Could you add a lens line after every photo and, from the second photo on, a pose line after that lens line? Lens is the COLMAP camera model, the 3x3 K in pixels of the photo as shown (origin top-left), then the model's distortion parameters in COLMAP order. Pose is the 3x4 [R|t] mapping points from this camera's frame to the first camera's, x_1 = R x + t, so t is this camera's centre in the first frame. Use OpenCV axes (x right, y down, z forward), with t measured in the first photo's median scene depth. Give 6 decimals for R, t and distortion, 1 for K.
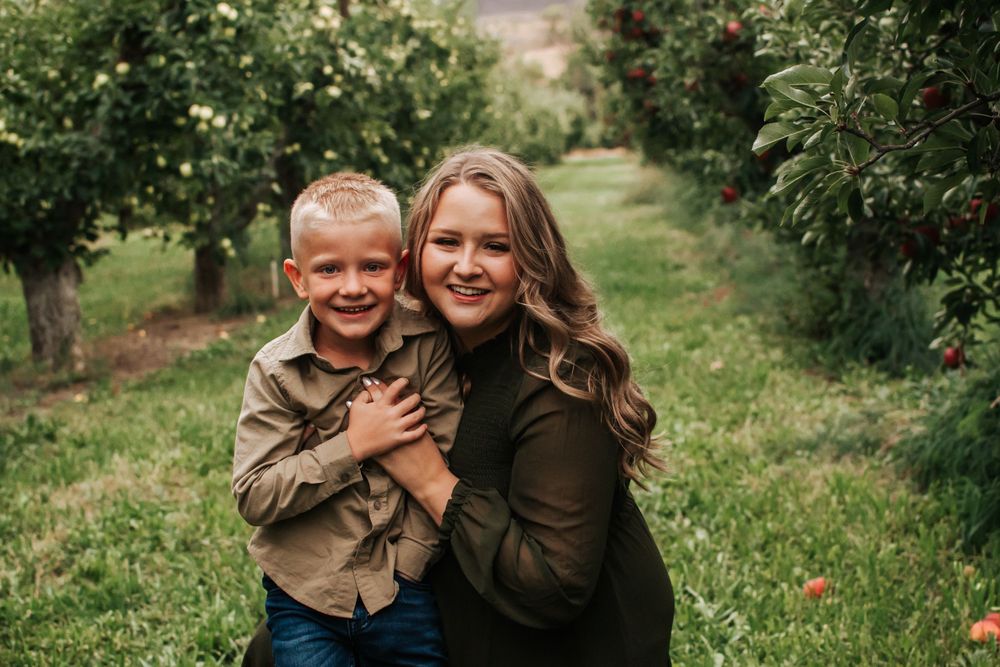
lens RADIAL K [[1522.3, 0, 500.0], [0, 1522.3, 333.5], [0, 0, 1]] dist [-0.203585, 0.218882]
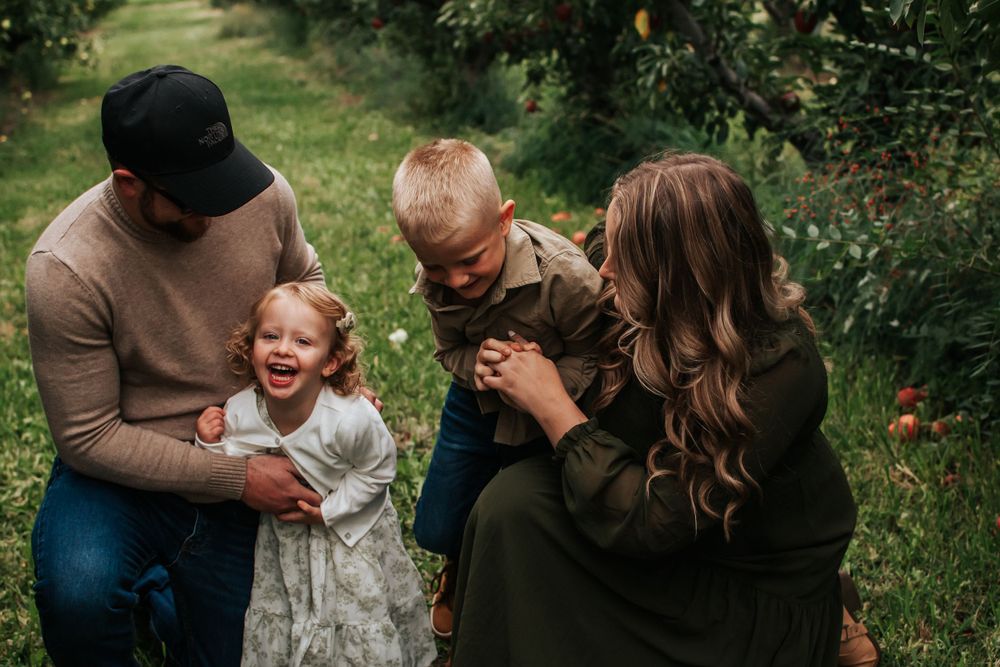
lens RADIAL K [[1522.3, 0, 500.0], [0, 1522.3, 333.5], [0, 0, 1]] dist [-0.203585, 0.218882]
pose [[0.955627, -0.092603, 0.279646, -0.179881], [0.061264, 0.991024, 0.118818, 0.043535], [-0.288139, -0.096413, 0.952723, -0.507899]]
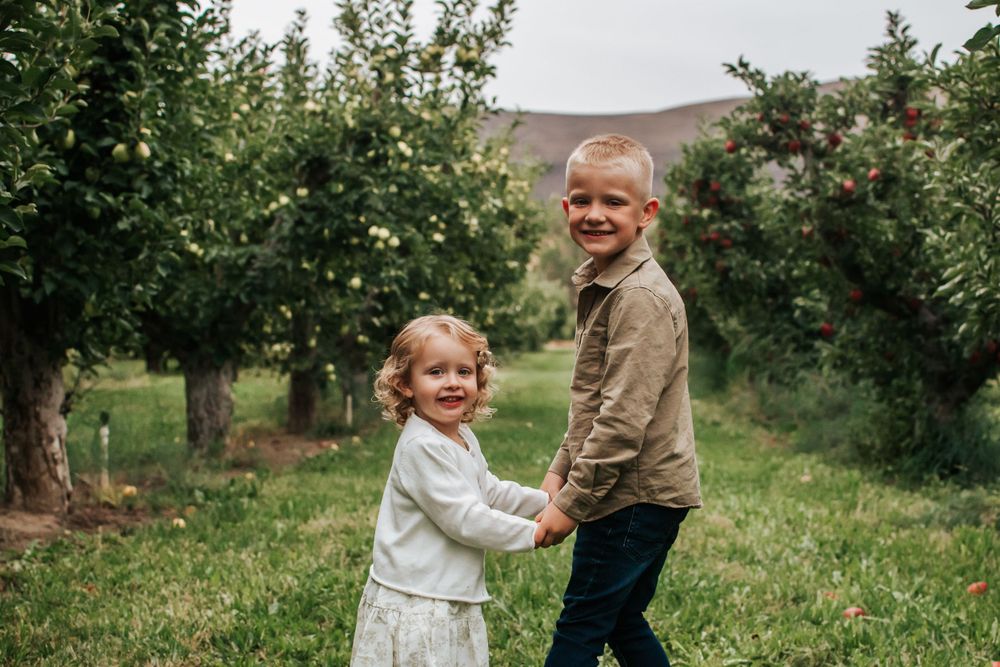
lens RADIAL K [[1522.3, 0, 500.0], [0, 1522.3, 333.5], [0, 0, 1]] dist [-0.203585, 0.218882]
pose [[0.998030, 0.057562, 0.024962, -0.124857], [-0.053972, 0.990533, -0.126219, 0.069080], [-0.031991, 0.124623, 0.991688, -0.145098]]
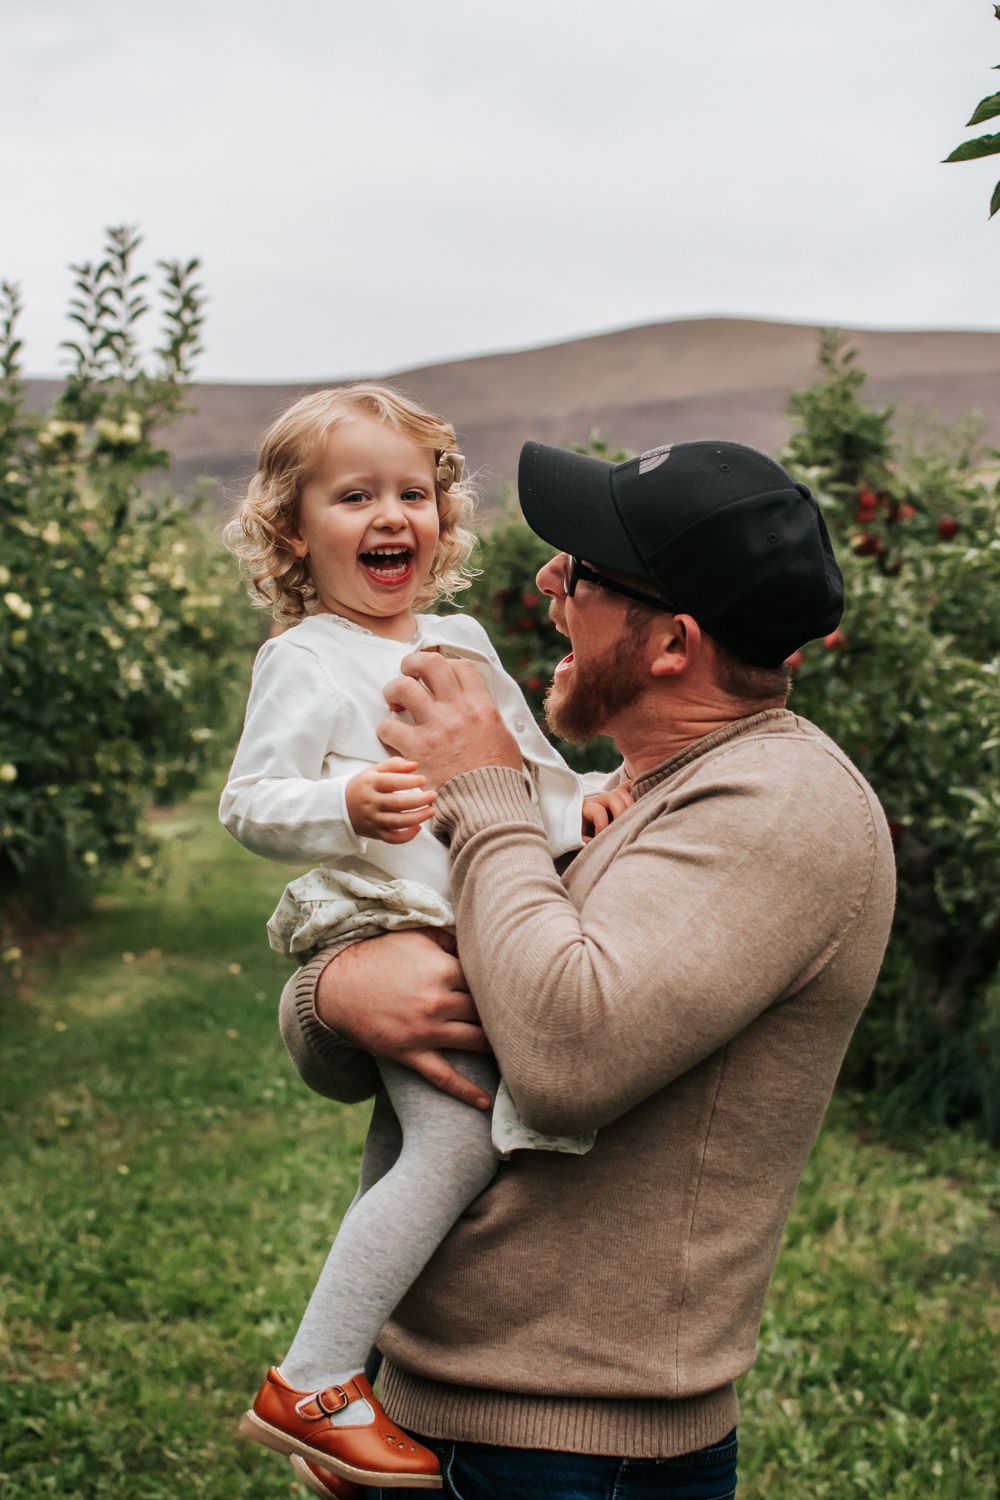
lens RADIAL K [[2283.5, 0, 508.1], [0, 2283.5, 745.2], [0, 0, 1]] dist [-0.203585, 0.218882]
pose [[0.984283, 0.013523, 0.176081, -0.138844], [0.006757, 0.993450, -0.114069, -0.035746], [-0.176471, 0.113466, 0.977744, -0.013858]]
